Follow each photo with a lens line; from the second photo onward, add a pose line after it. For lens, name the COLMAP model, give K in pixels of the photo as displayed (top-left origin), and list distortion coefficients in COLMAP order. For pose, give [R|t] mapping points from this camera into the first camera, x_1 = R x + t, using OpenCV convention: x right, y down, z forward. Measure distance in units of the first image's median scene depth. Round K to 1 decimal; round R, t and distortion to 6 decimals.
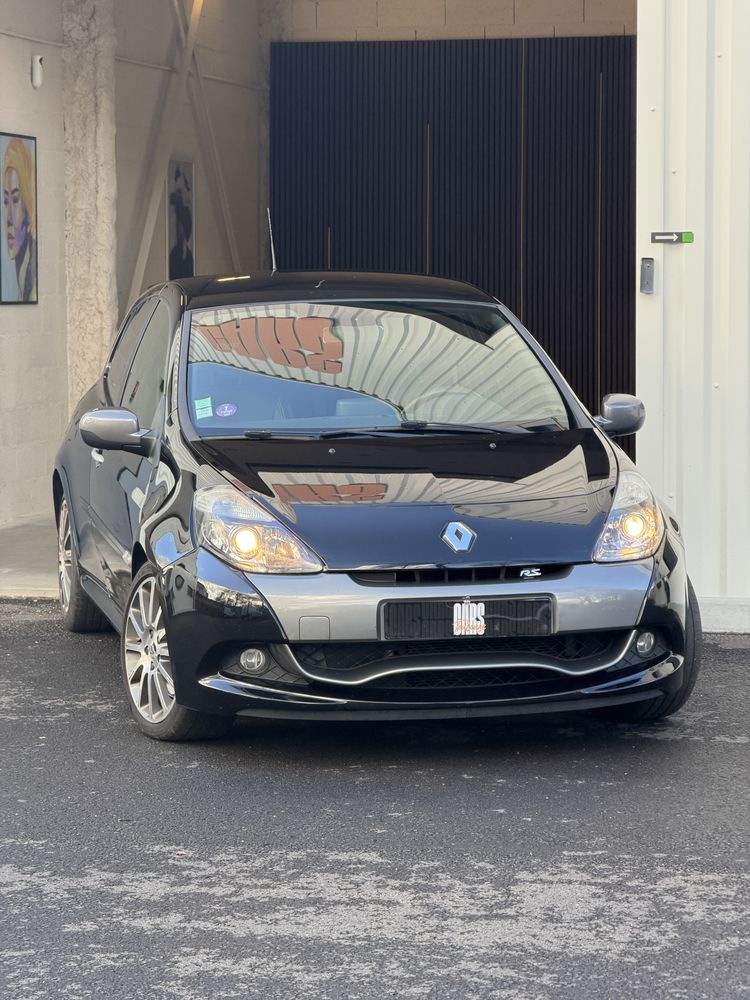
lens RADIAL K [[3007.7, 0, 401.1], [0, 3007.7, 498.7], [0, 0, 1]] dist [0.225559, -0.437947]
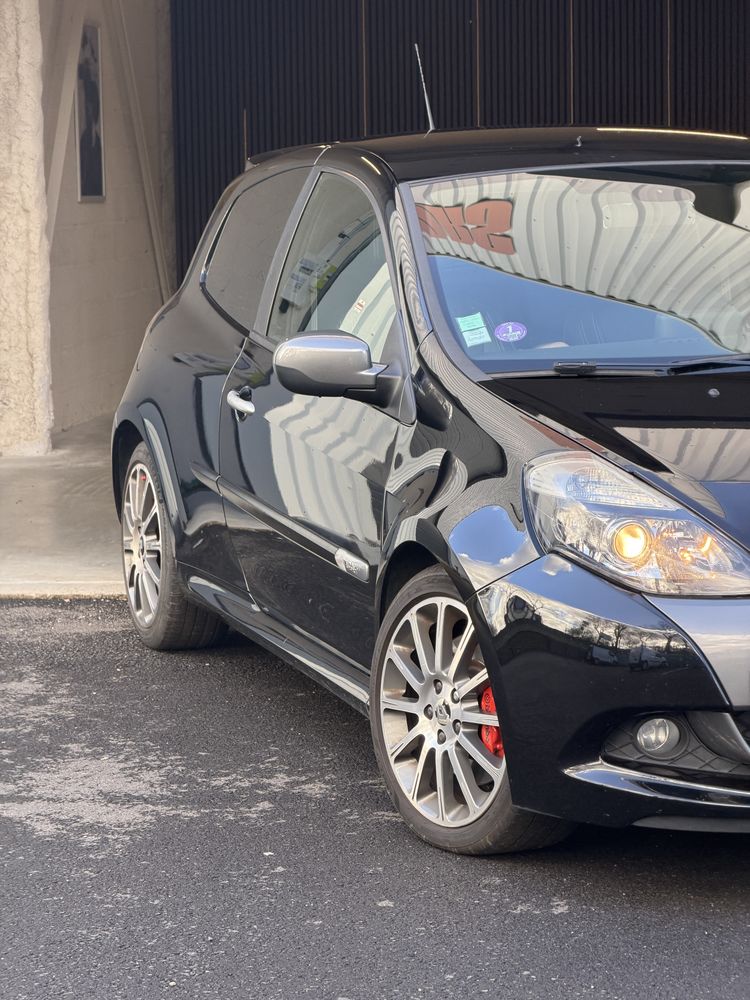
lens RADIAL K [[2992.8, 0, 393.3], [0, 2992.8, 501.2], [0, 0, 1]] dist [0.219479, 0.134067]
pose [[0.994681, -0.024499, 0.100050, -0.147780], [0.021578, 0.999312, 0.030179, -0.012906], [-0.100721, -0.027859, 0.994525, 0.357184]]
